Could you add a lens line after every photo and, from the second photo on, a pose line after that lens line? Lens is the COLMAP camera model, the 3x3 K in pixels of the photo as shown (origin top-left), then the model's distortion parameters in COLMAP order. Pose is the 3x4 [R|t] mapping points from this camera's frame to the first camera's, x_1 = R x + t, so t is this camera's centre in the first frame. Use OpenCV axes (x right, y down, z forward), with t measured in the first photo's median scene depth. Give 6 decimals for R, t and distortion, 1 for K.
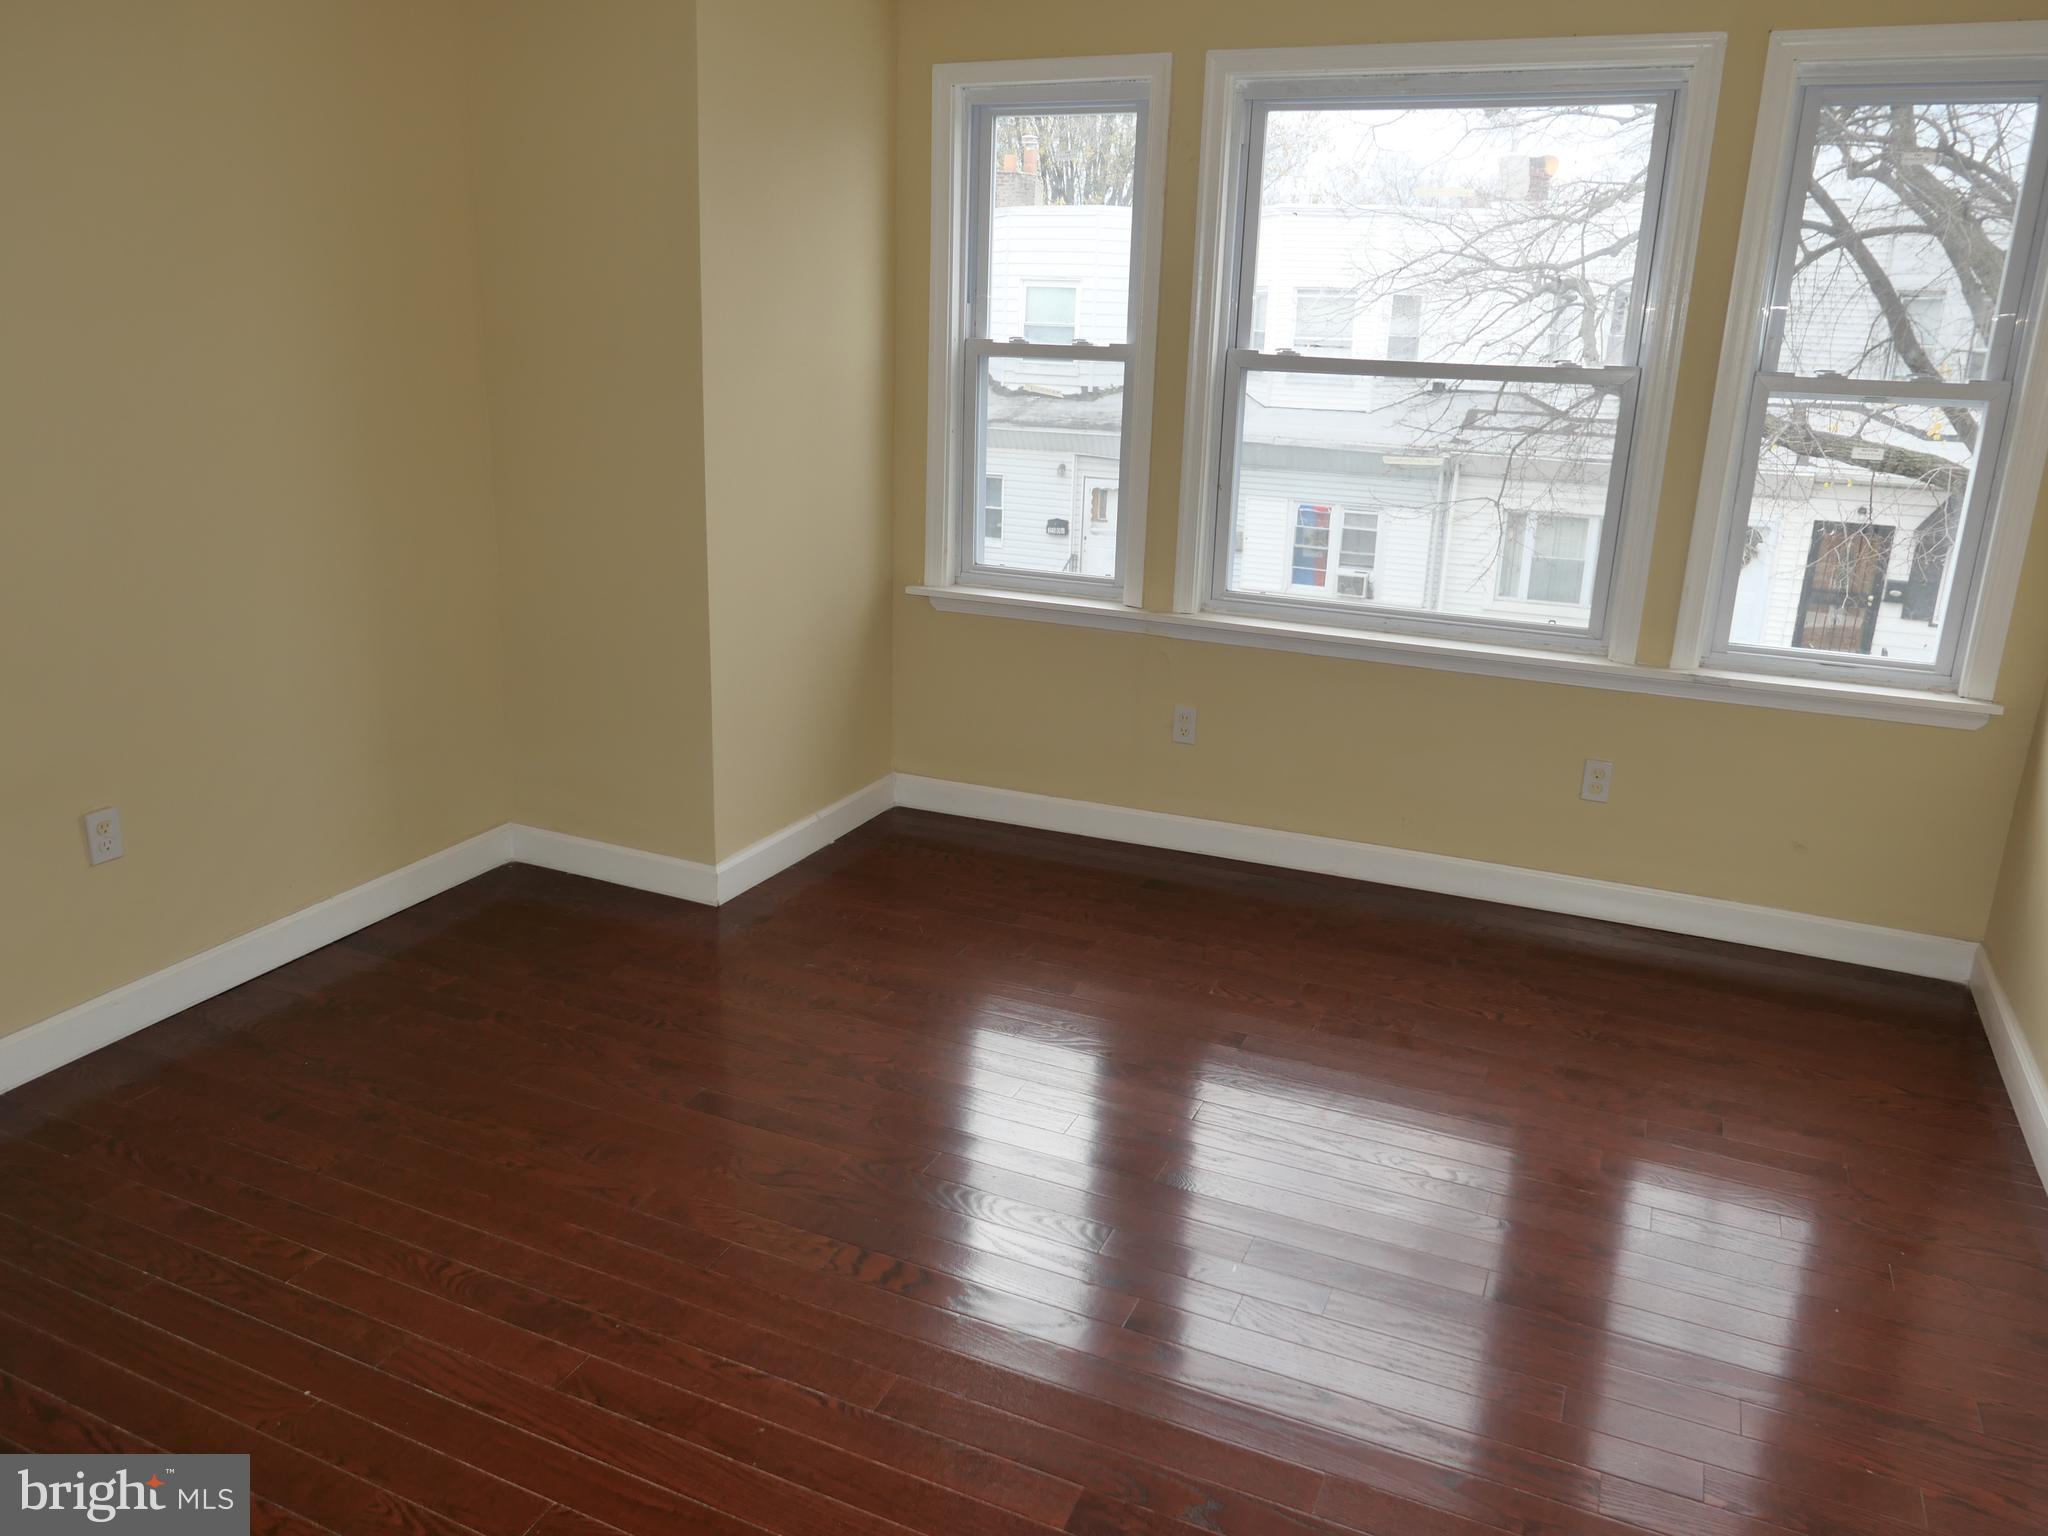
lens RADIAL K [[1466.1, 0, 1024.0], [0, 1466.1, 768.0], [0, 0, 1]] dist [-0.041221, 0.027177]
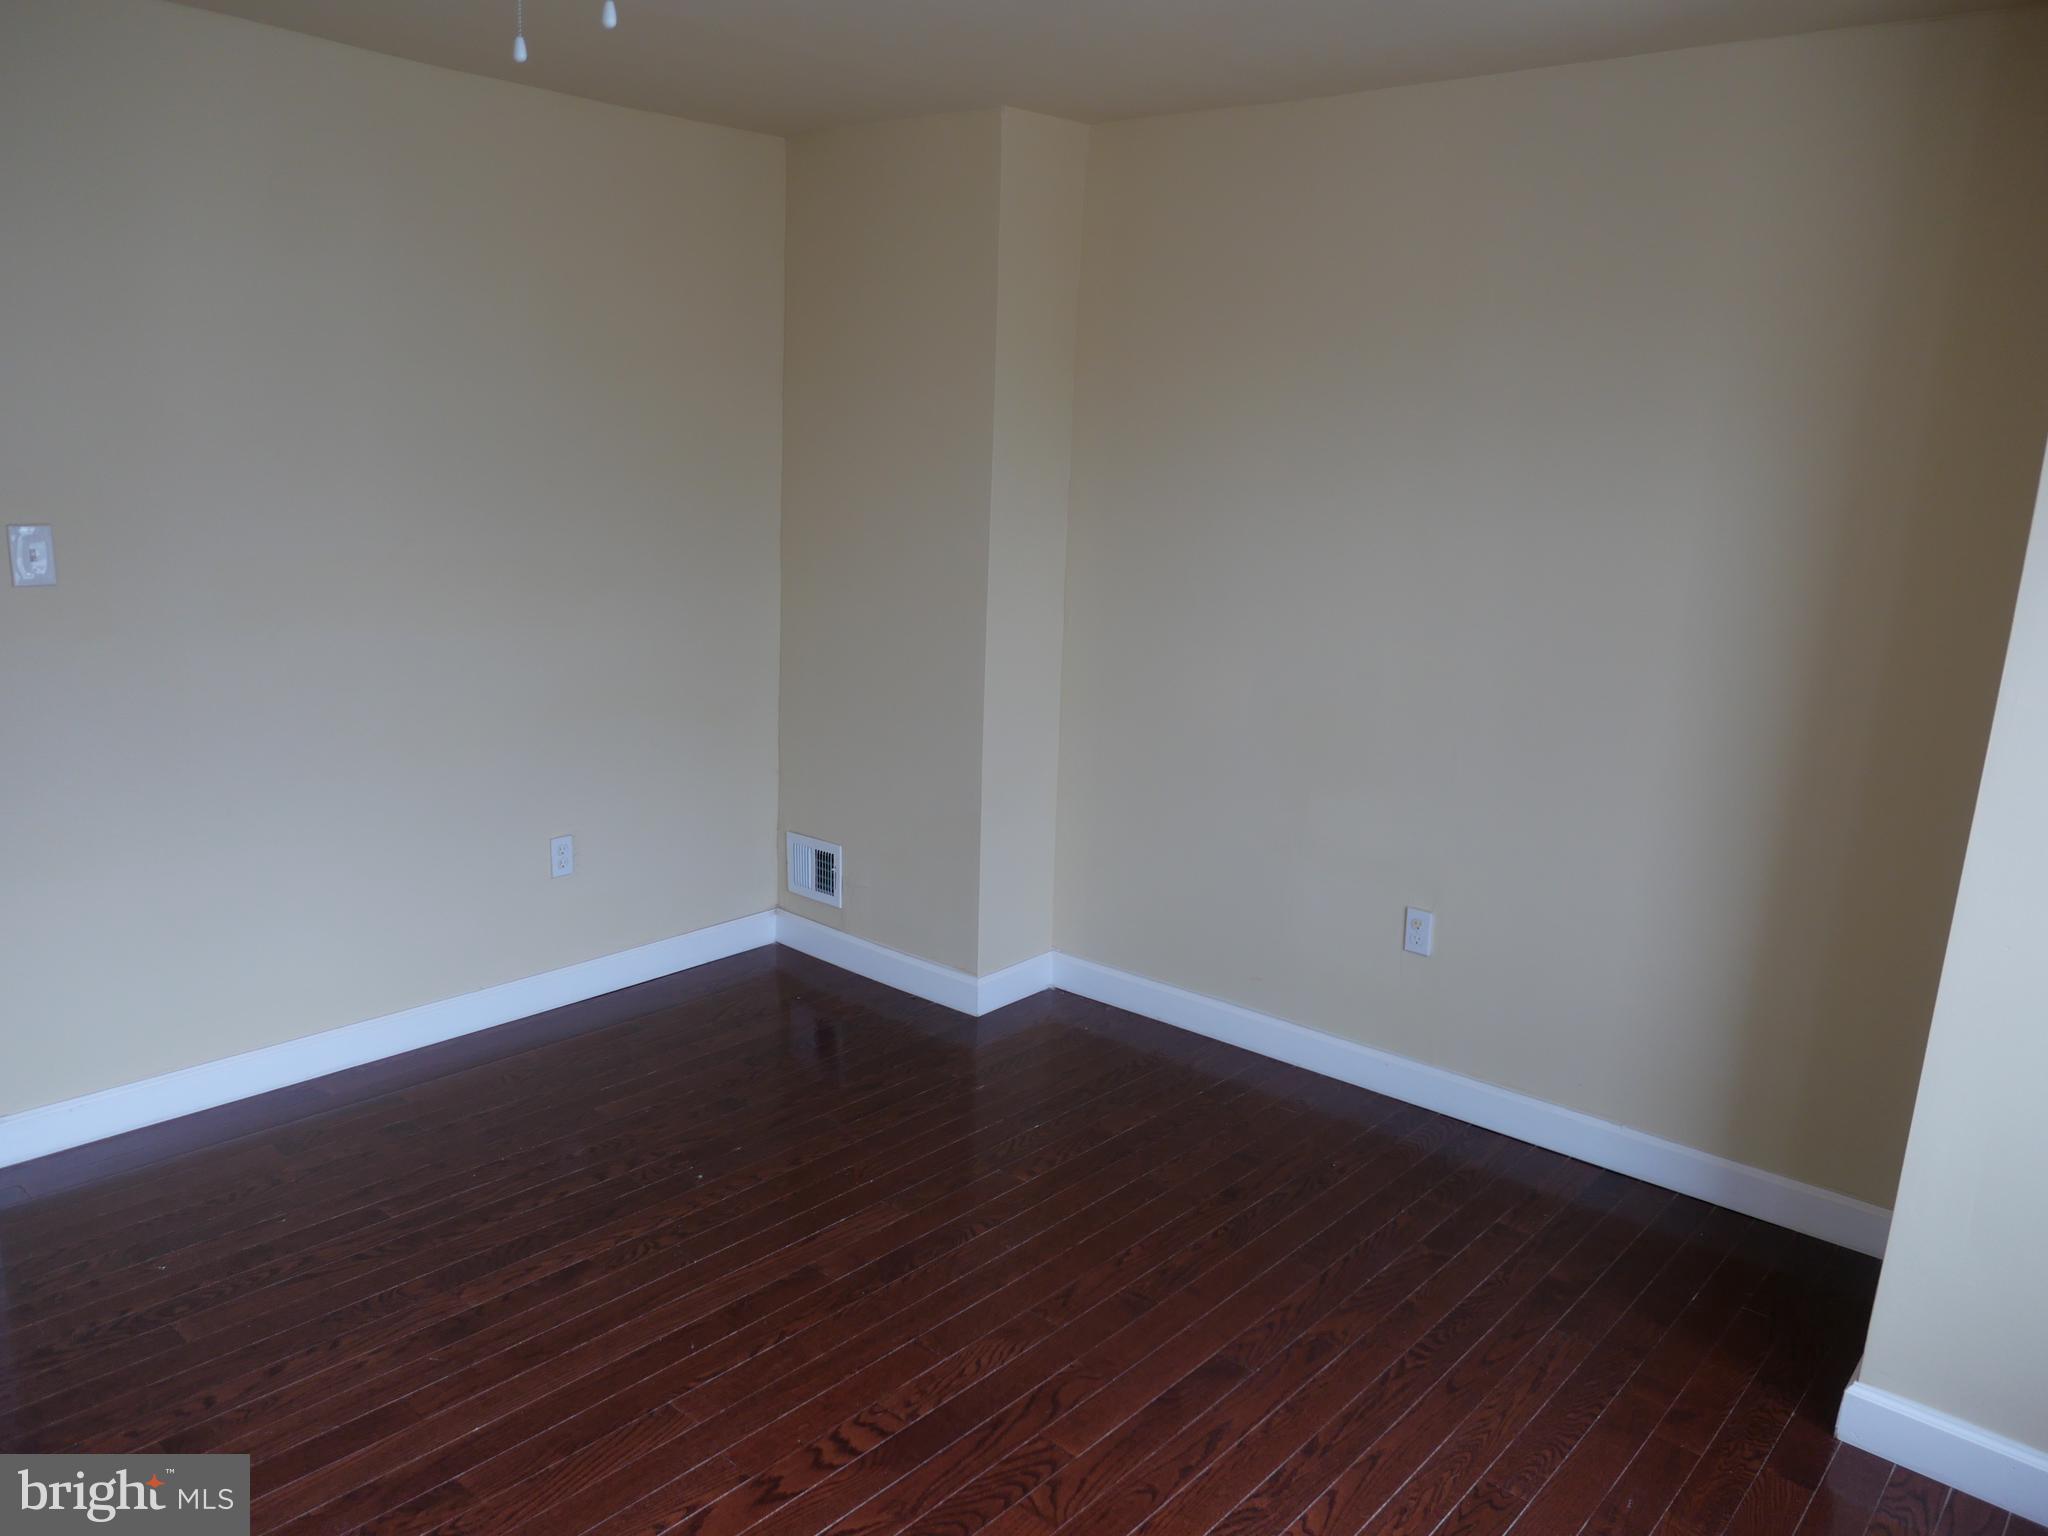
lens RADIAL K [[1468.9, 0, 1024.0], [0, 1468.9, 768.0], [0, 0, 1]] dist [-0.021202, 0.000183]
pose [[-0.299165, 0.162625, -0.940241, 0.607484], [-0.325484, 0.908880, 0.260763, -0.301482], [0.896973, 0.384044, -0.218973, 0.978695]]
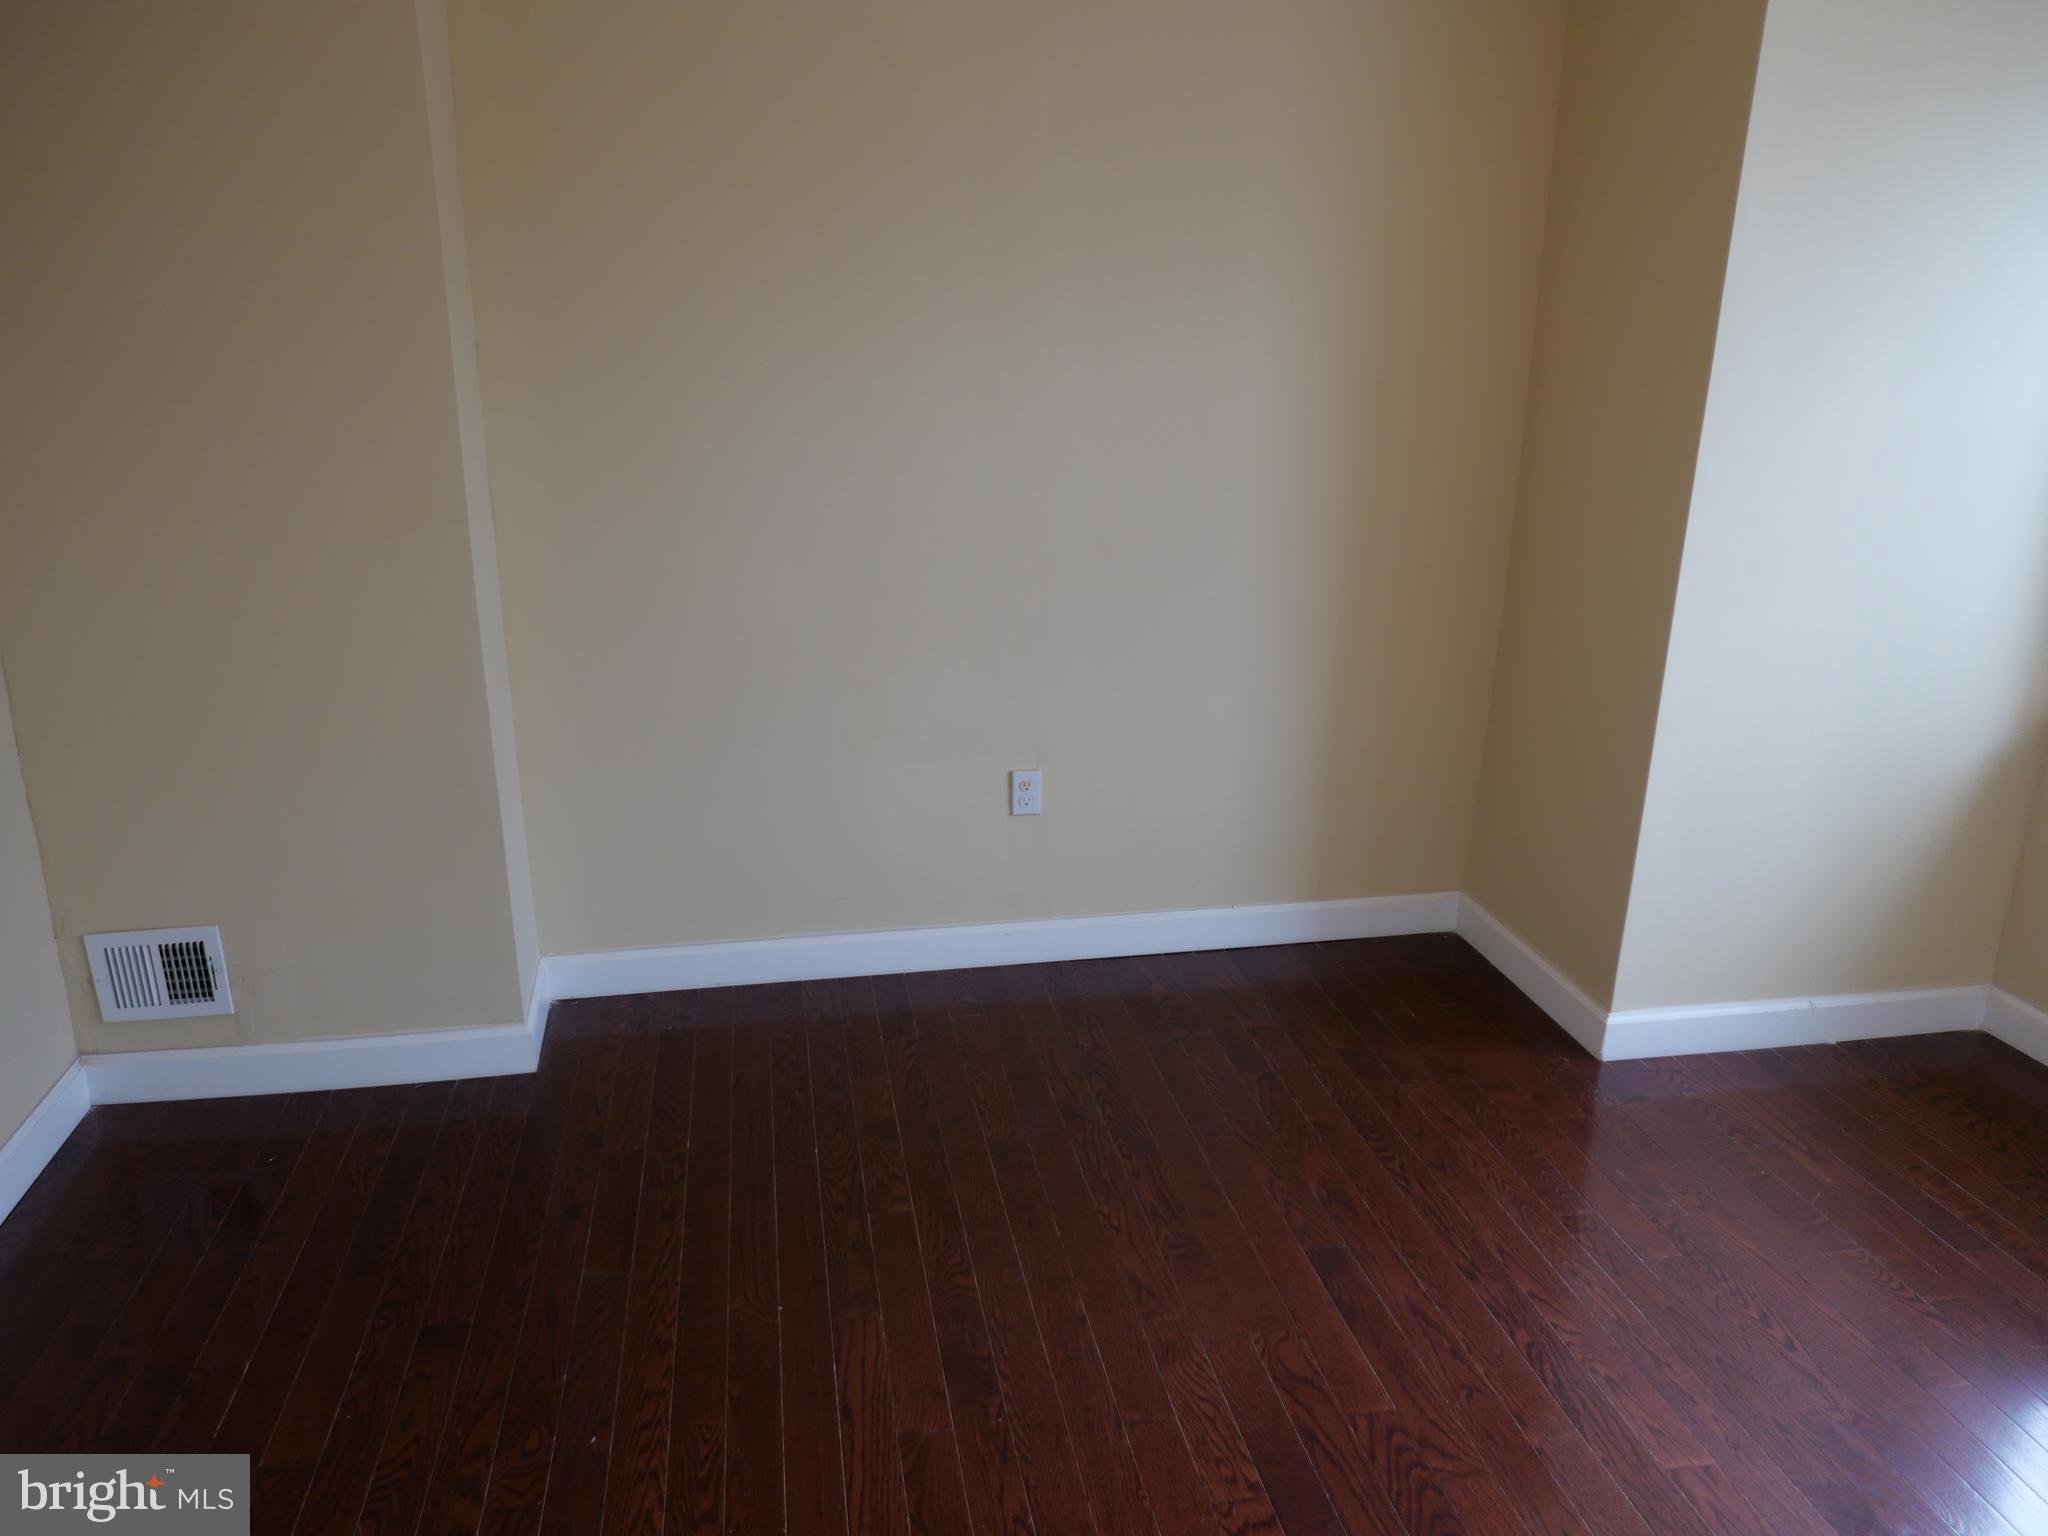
lens RADIAL K [[1468.9, 0, 1024.0], [0, 1468.9, 768.0], [0, 0, 1]] dist [-0.021202, 0.000183]
pose [[0.559480, 0.228196, -0.796812, 0.312856], [-0.238803, 0.964967, 0.108678, -0.105385], [0.793697, 0.129478, 0.594374, 0.317127]]
